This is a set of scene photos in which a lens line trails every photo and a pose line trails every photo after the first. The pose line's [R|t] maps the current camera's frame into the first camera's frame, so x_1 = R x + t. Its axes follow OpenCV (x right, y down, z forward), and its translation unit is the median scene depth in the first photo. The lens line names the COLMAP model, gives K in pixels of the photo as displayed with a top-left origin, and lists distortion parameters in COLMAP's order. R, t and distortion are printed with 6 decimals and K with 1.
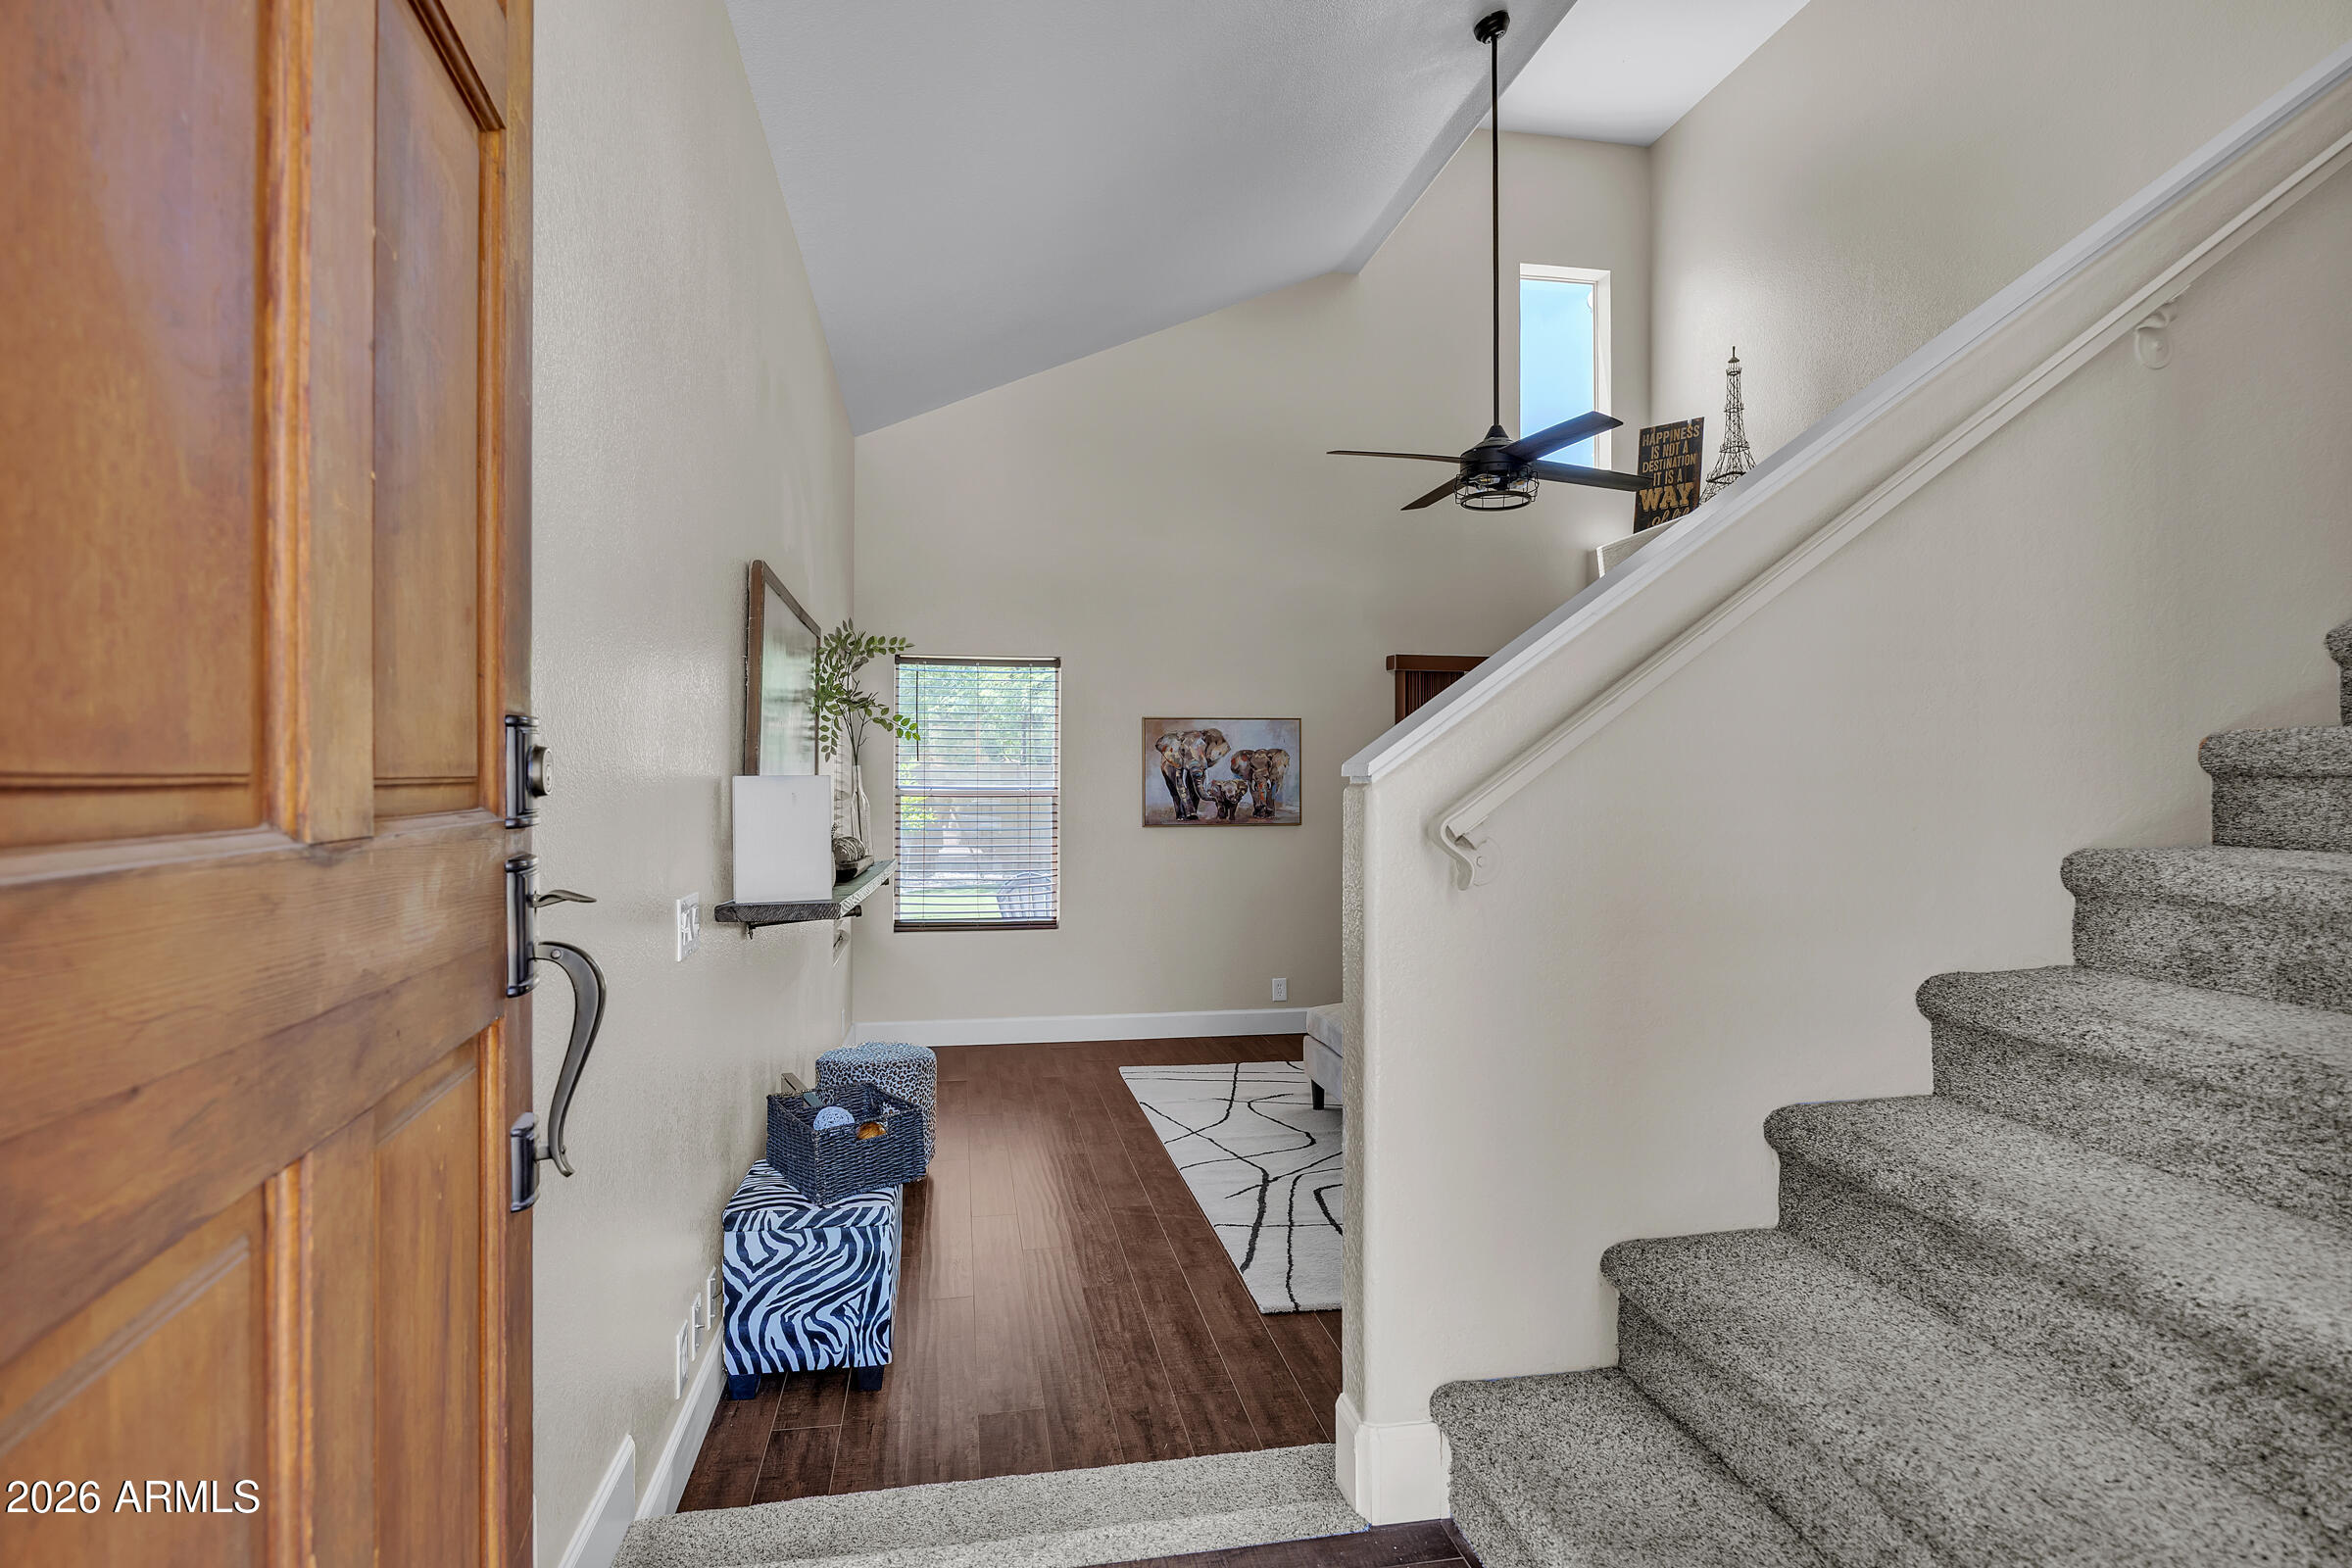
lens RADIAL K [[1292.3, 0, 1174.8], [0, 1292.3, 783.6], [0, 0, 1]] dist [0.001559, 0.001272]
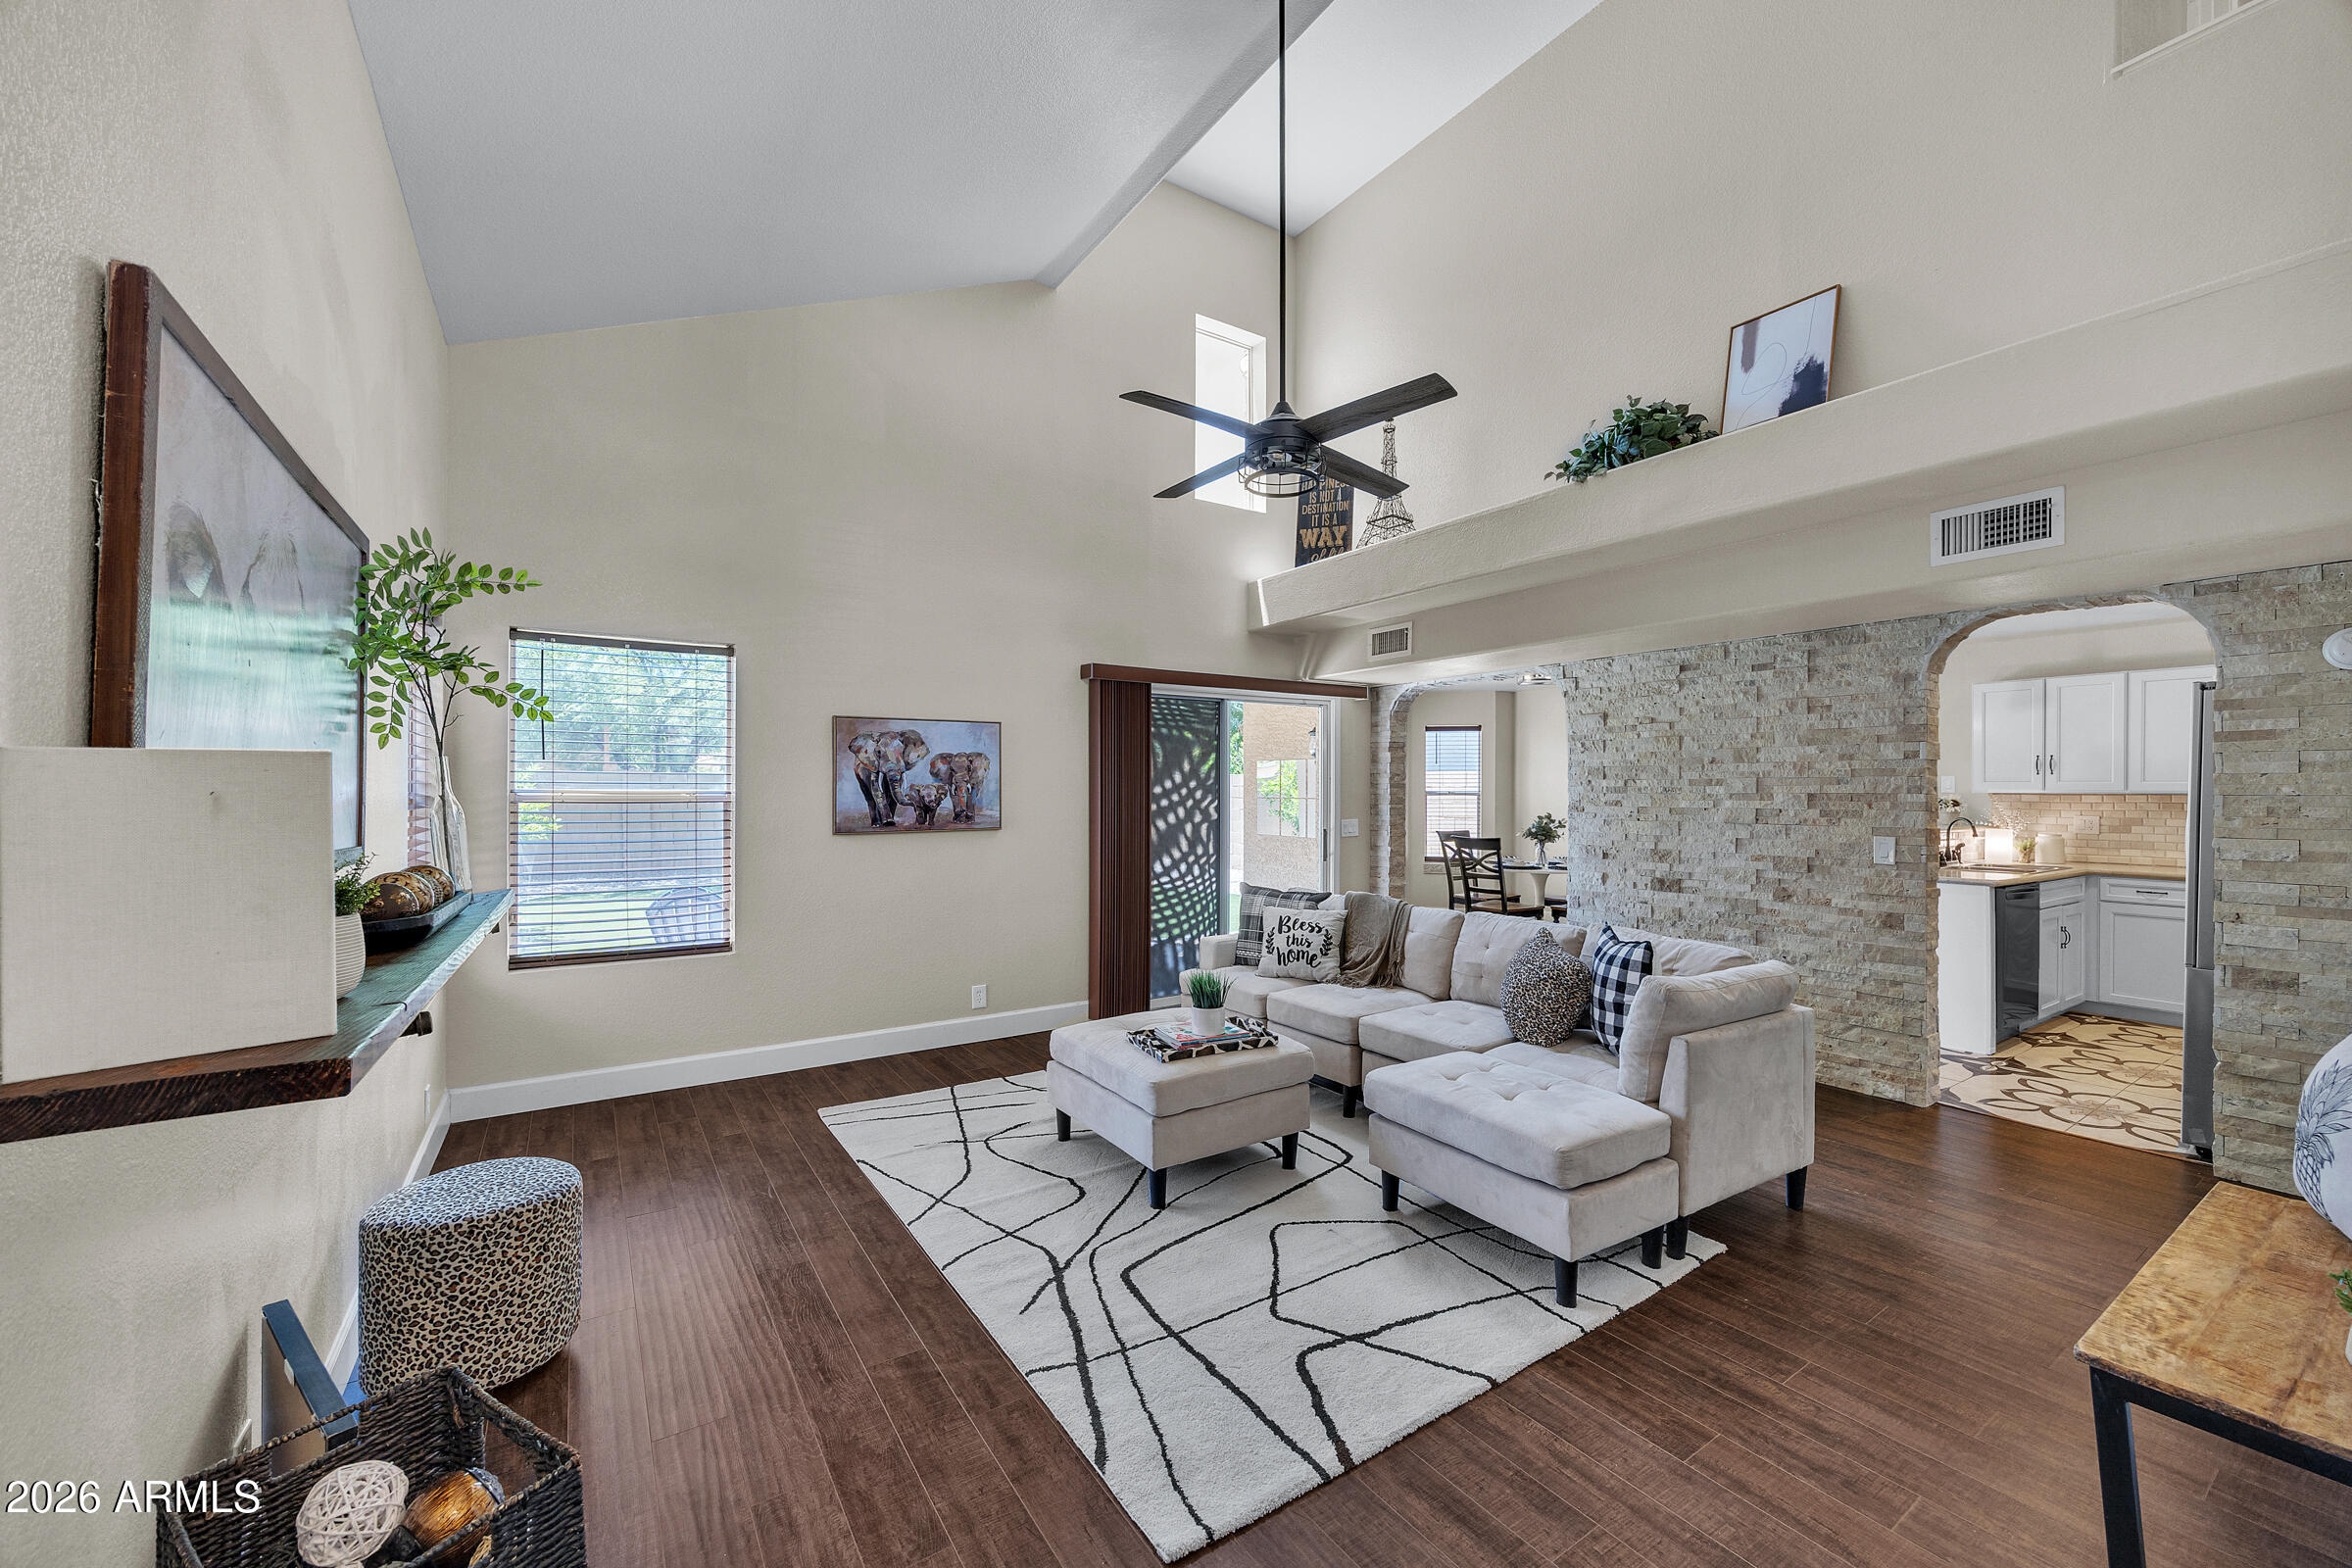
lens RADIAL K [[930.4, 0, 1179.3], [0, 930.4, 795.3], [0, 0, 1]] dist [-0.000648, -0.000165]
pose [[0.916943, -0.002145, 0.399014, -0.073740], [0.001215, 0.999996, 0.002584, 0.004690], [-0.399017, -0.001885, 0.916941, 0.341920]]
